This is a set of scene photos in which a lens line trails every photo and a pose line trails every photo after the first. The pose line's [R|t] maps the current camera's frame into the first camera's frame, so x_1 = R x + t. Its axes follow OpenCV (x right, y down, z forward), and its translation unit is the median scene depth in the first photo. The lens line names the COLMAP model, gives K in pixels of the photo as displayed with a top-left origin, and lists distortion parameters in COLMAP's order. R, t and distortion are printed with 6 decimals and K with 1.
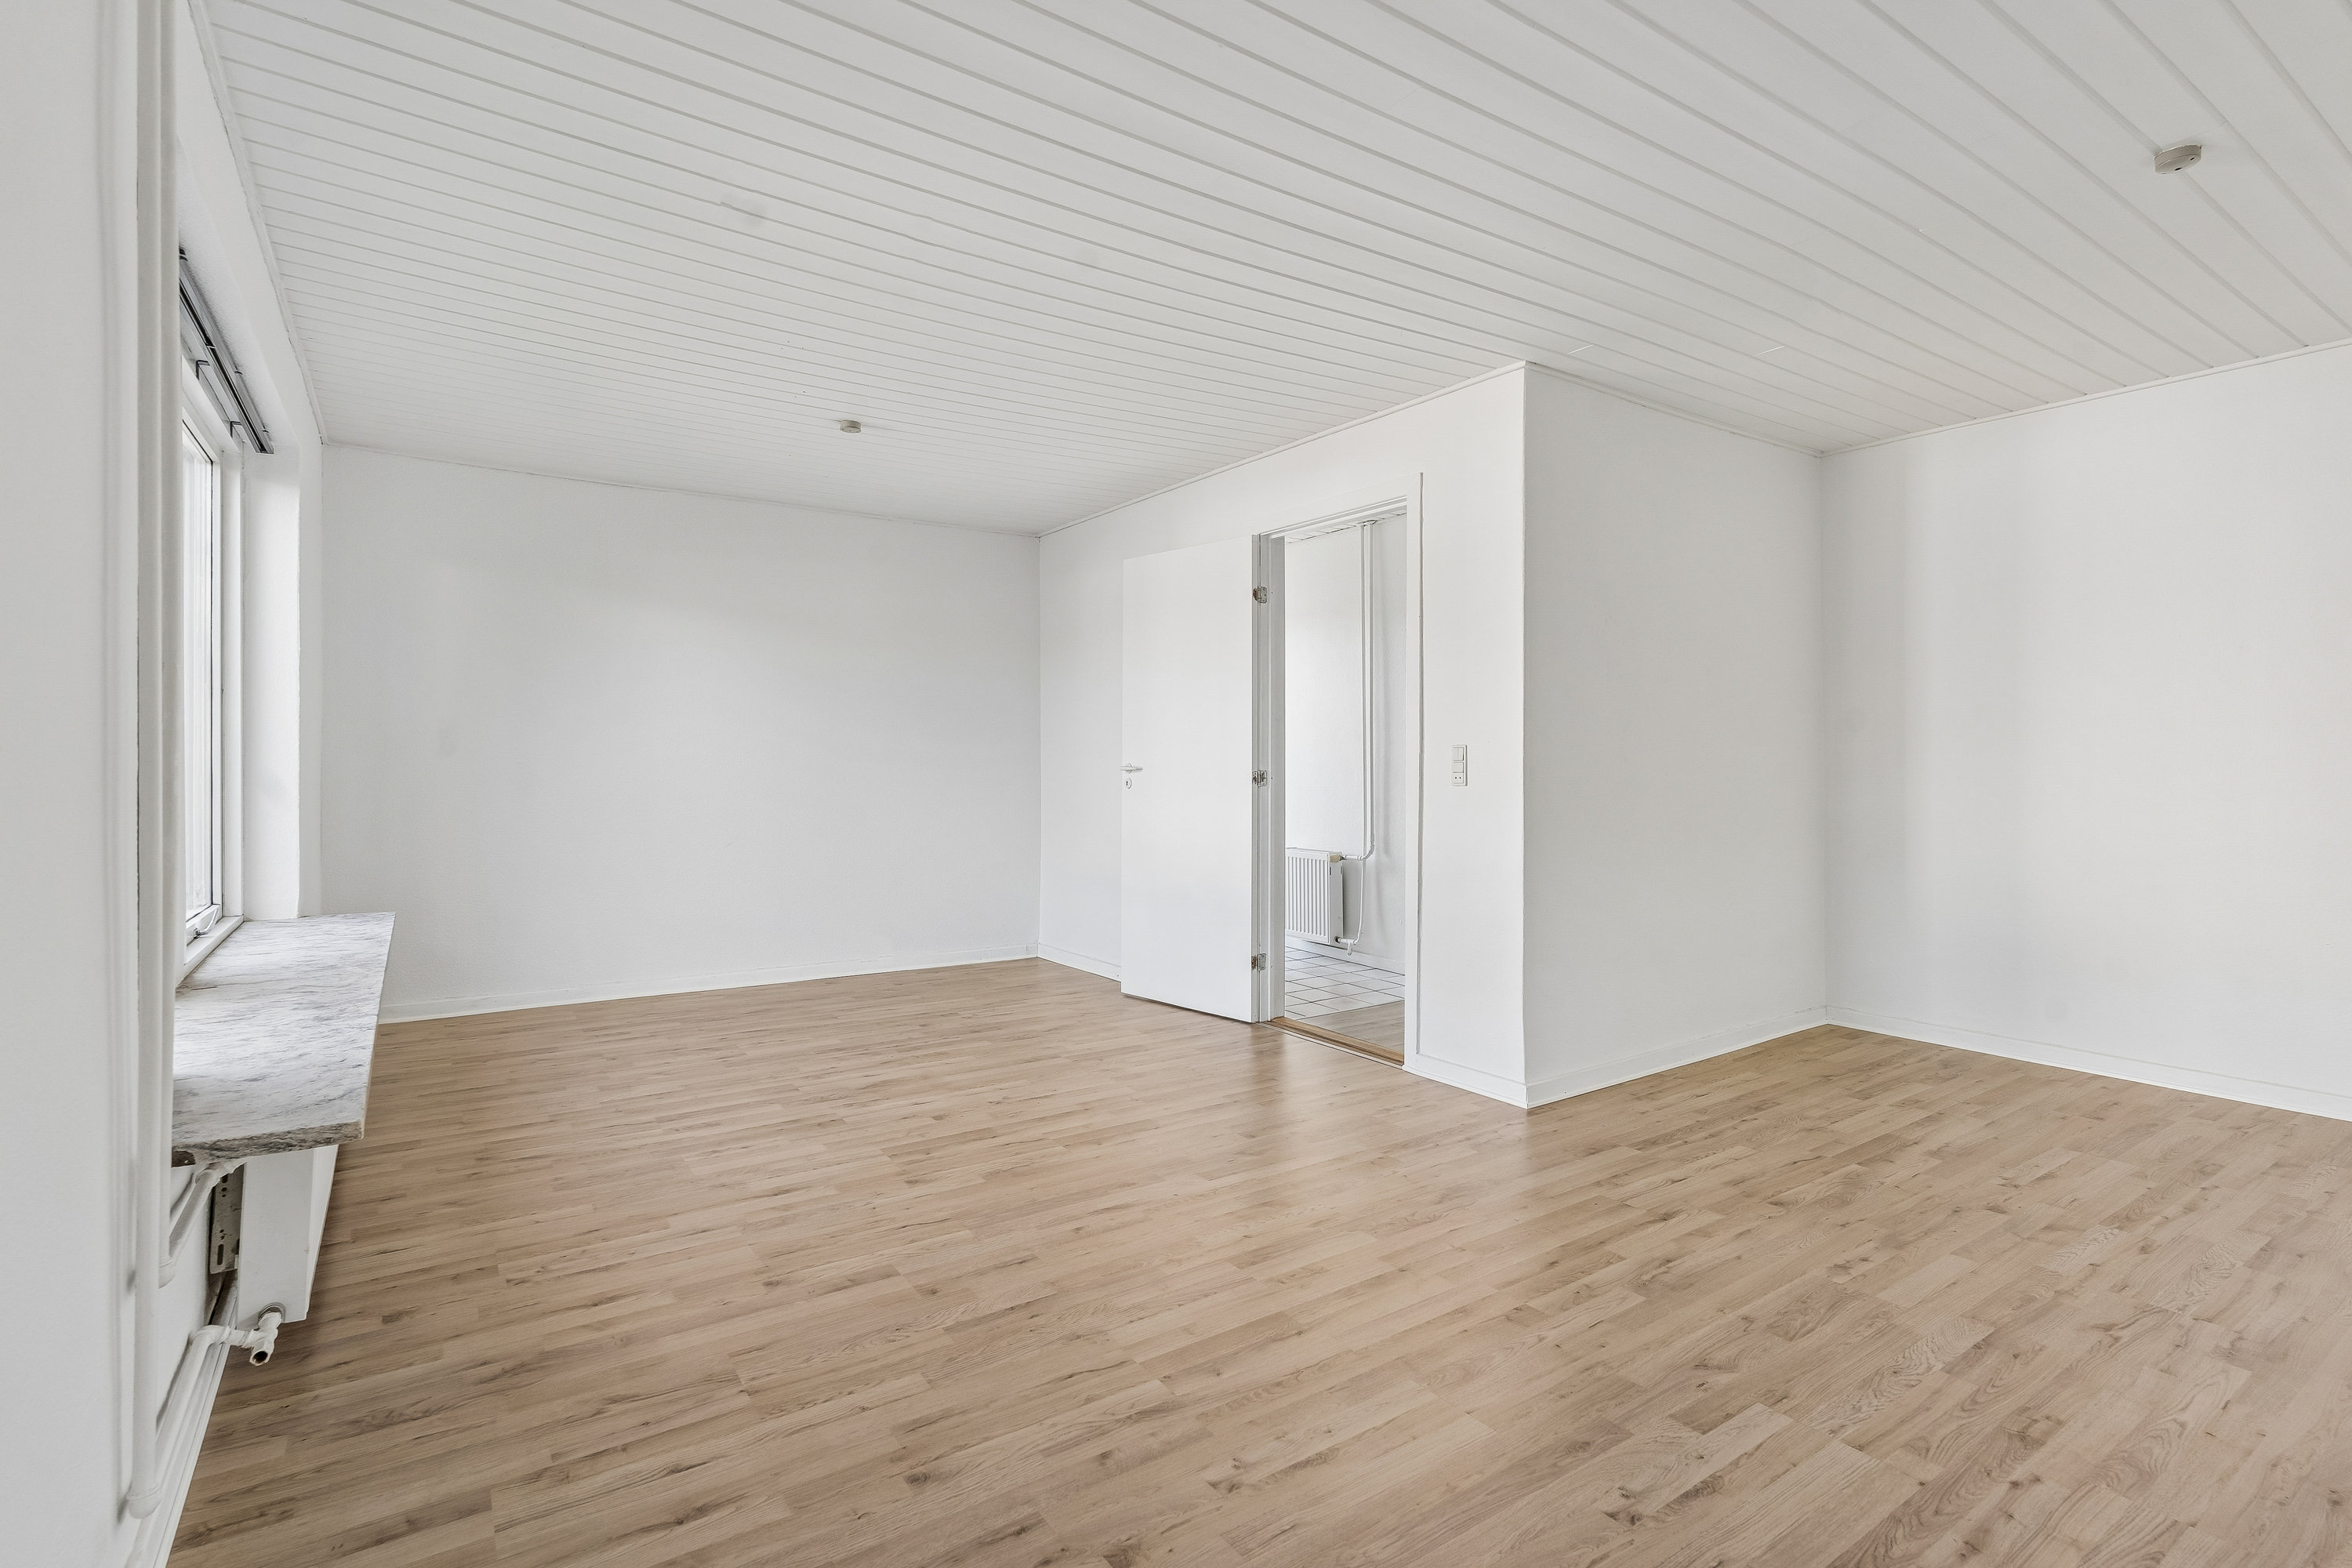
lens RADIAL K [[1109.4, 0, 1174.4], [0, 1109.4, 768.2], [0, 0, 1]] dist [0.003311, 0.003843]
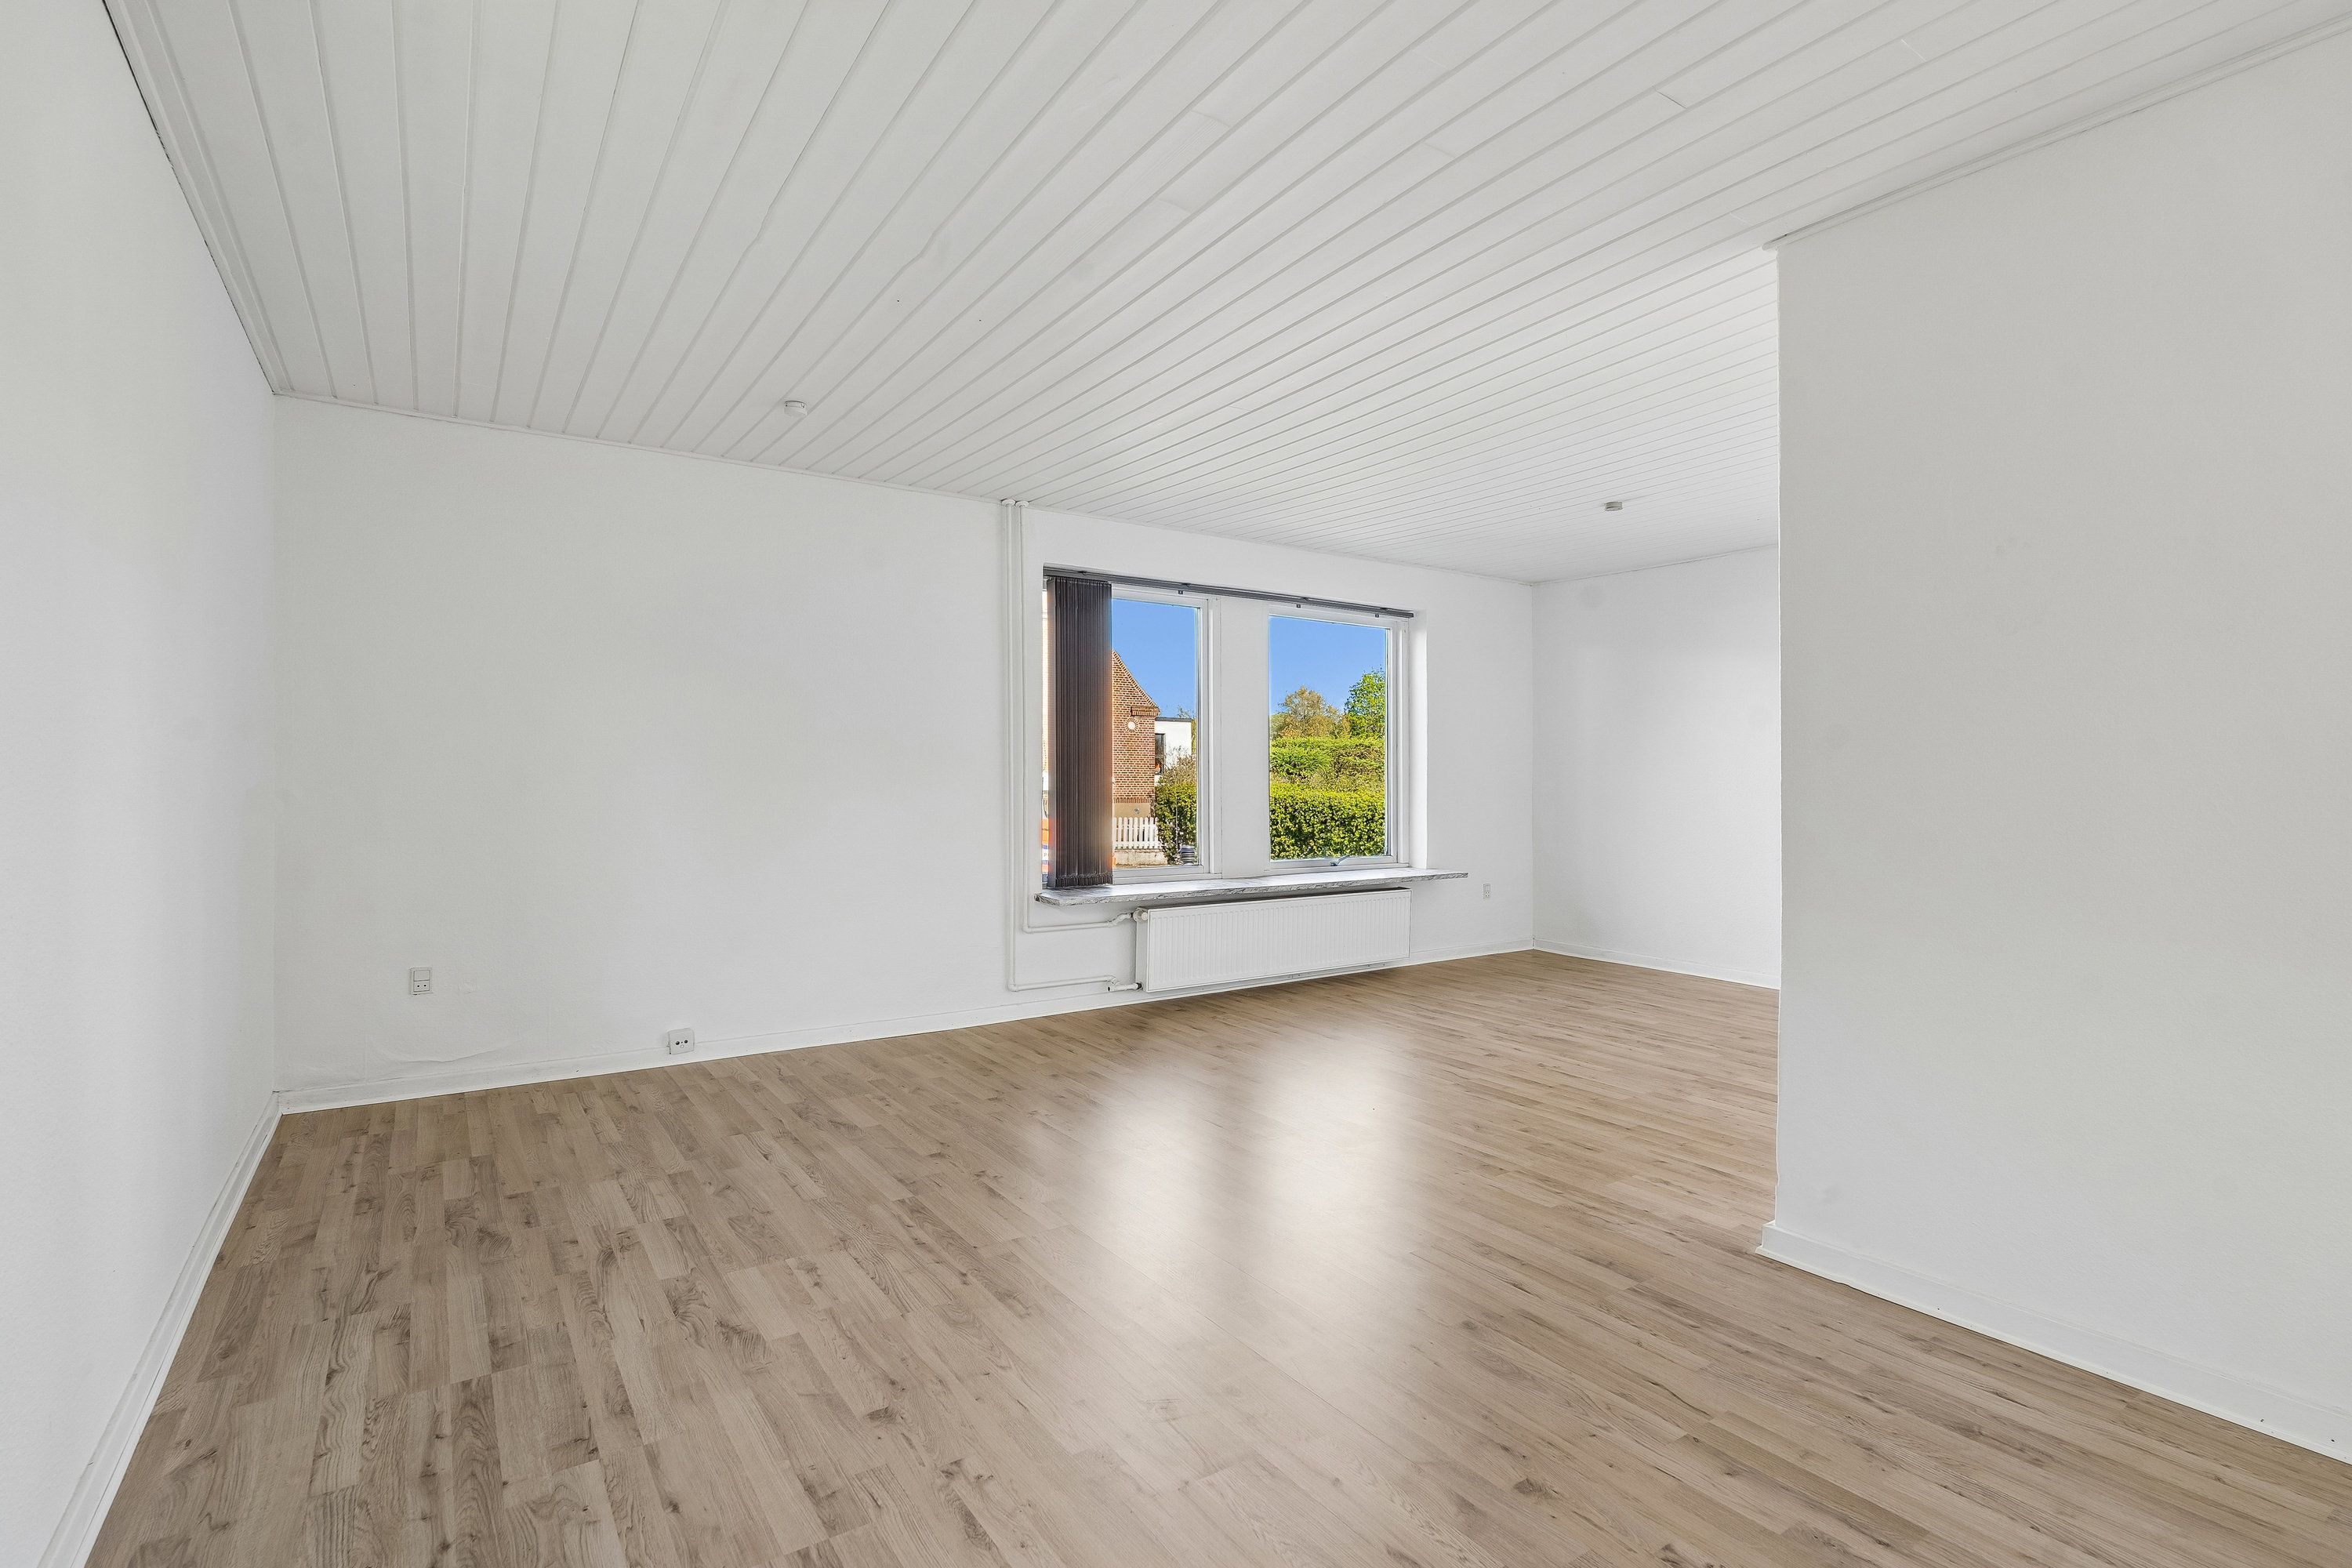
lens RADIAL K [[1109.4, 0, 1195.4], [0, 1109.4, 798.0], [0, 0, 1]] dist [0.003311, 0.003843]
pose [[0.013226, 0.017209, -0.999764, 1.421363], [-0.013202, 0.999768, 0.017034, -0.007764], [0.999825, 0.012973, 0.013450, 0.824140]]
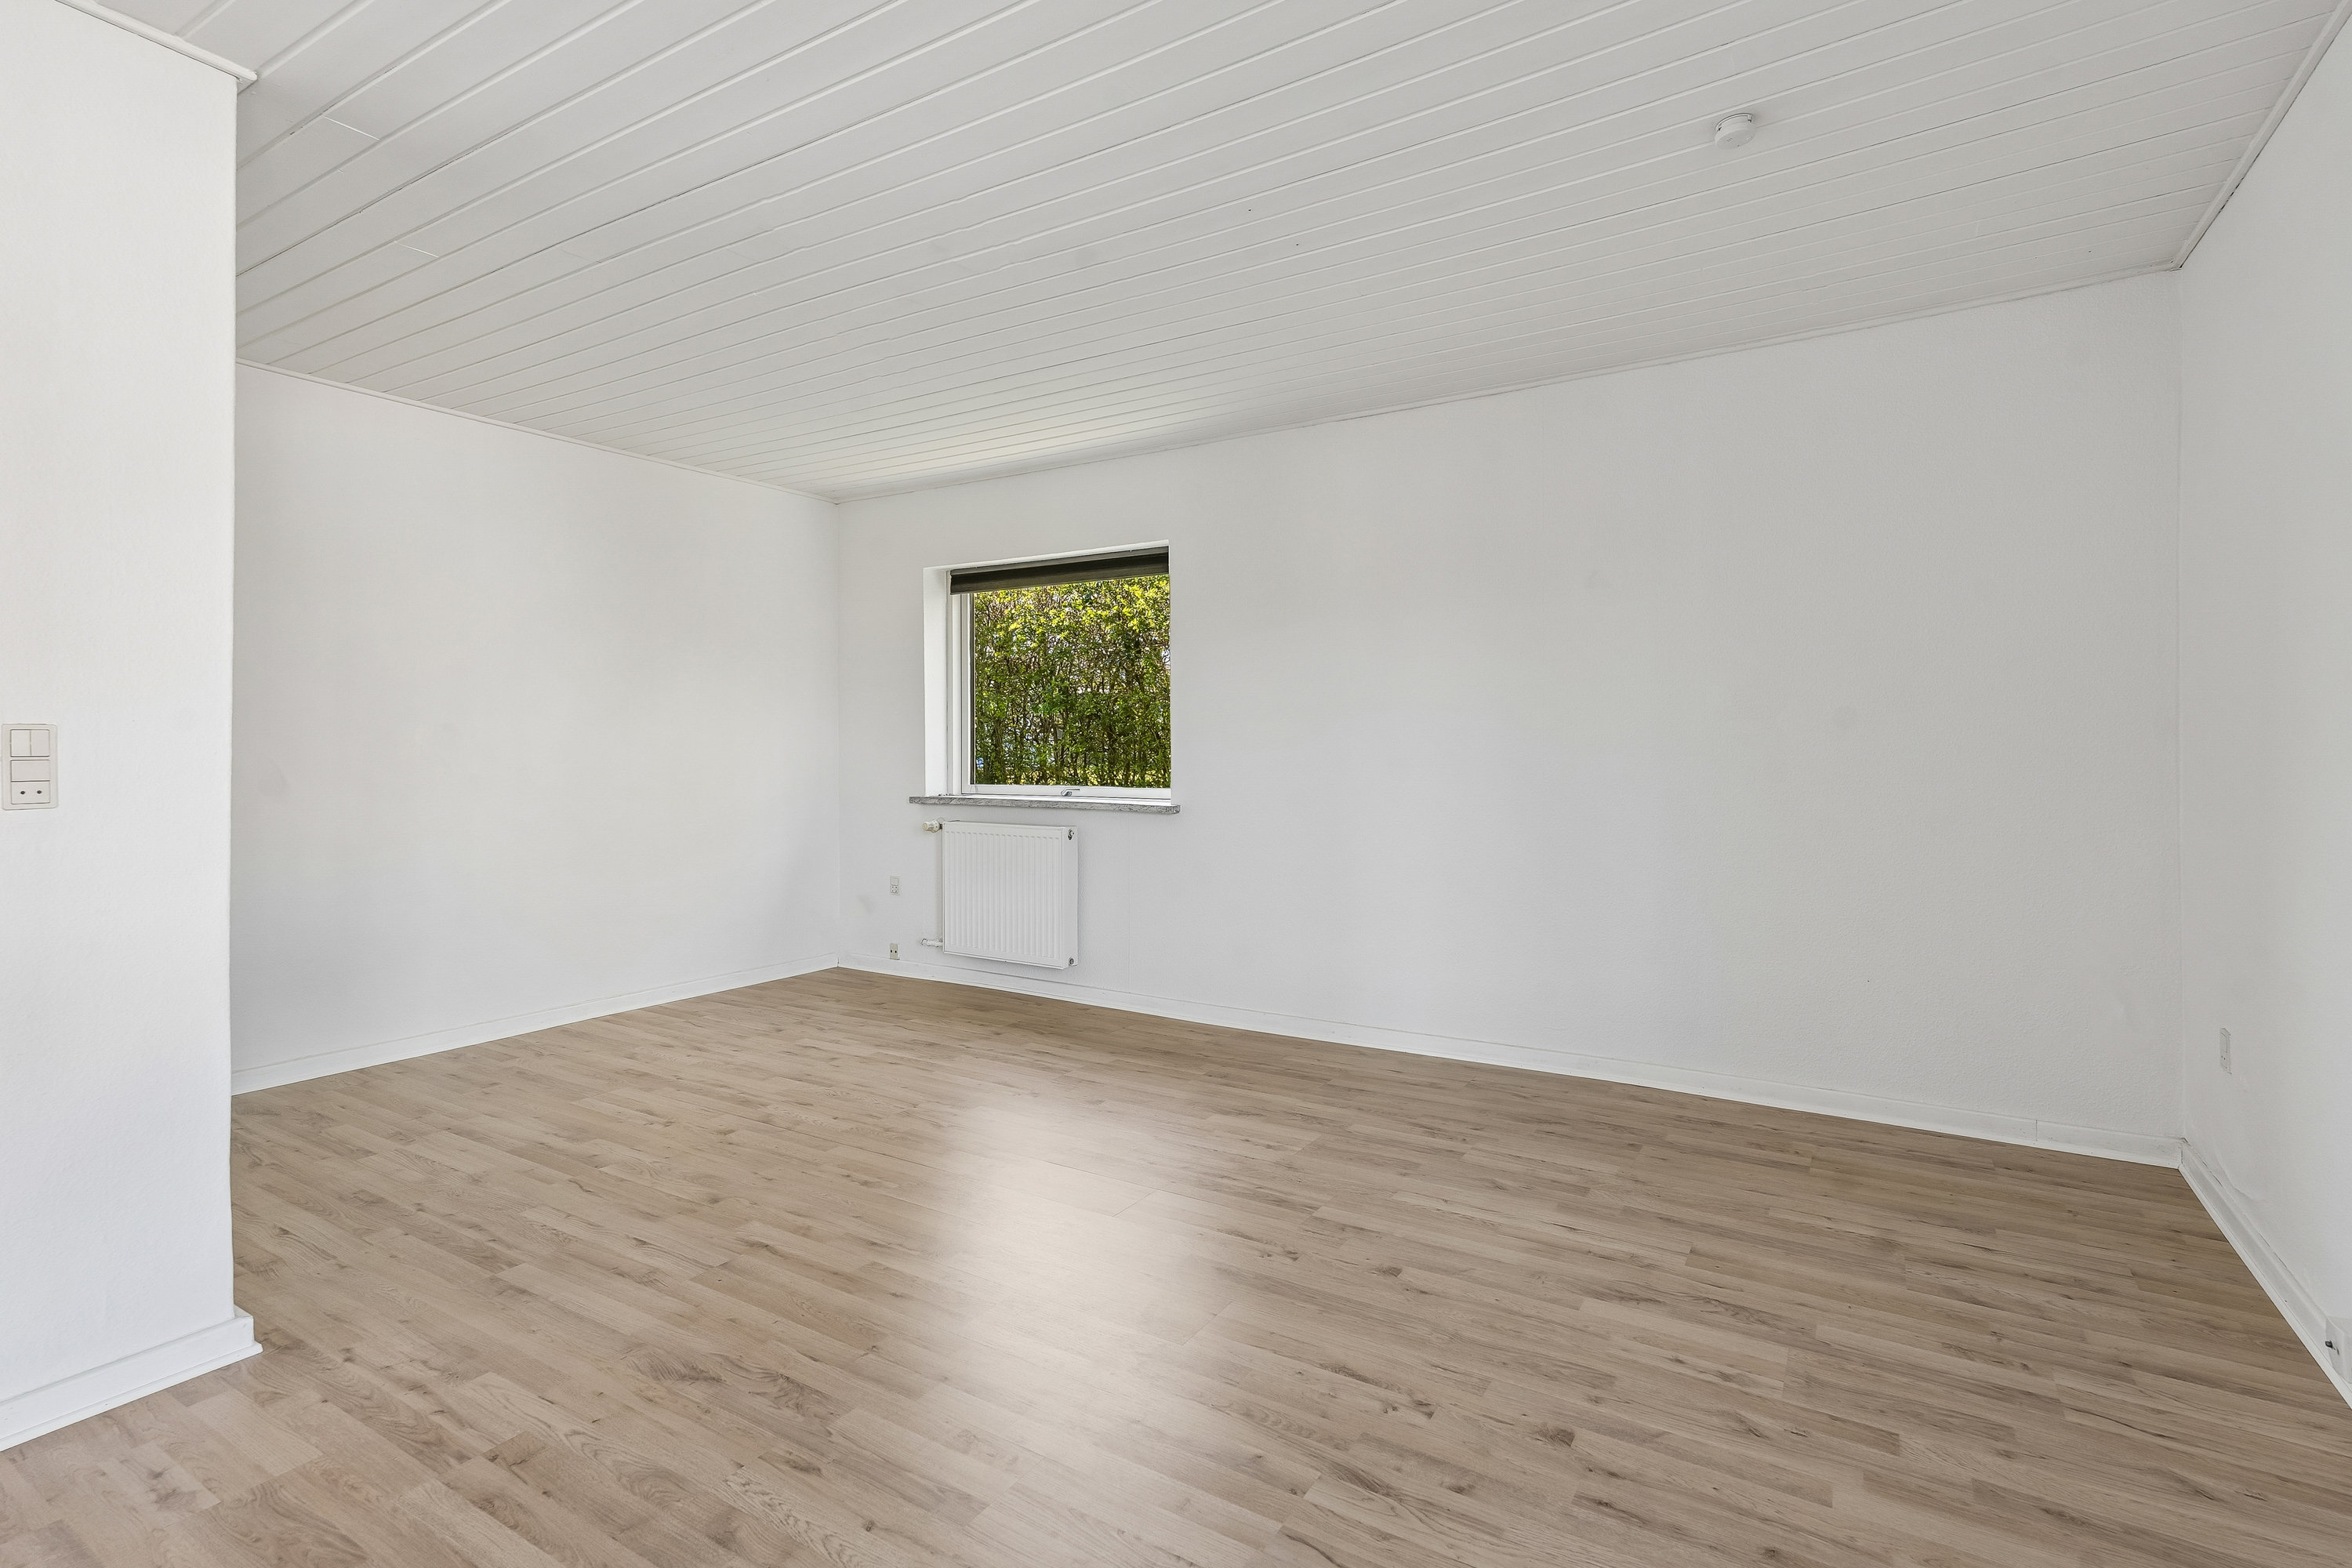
lens RADIAL K [[1109.4, 0, 1178.2], [0, 1109.4, 736.4], [0, 0, 1]] dist [0.003311, 0.003843]
pose [[-0.399384, 0.013903, 0.916678, -0.563216], [0.010629, 0.999888, -0.010535, -0.006777], [-0.916722, 0.005536, -0.399487, 1.068664]]
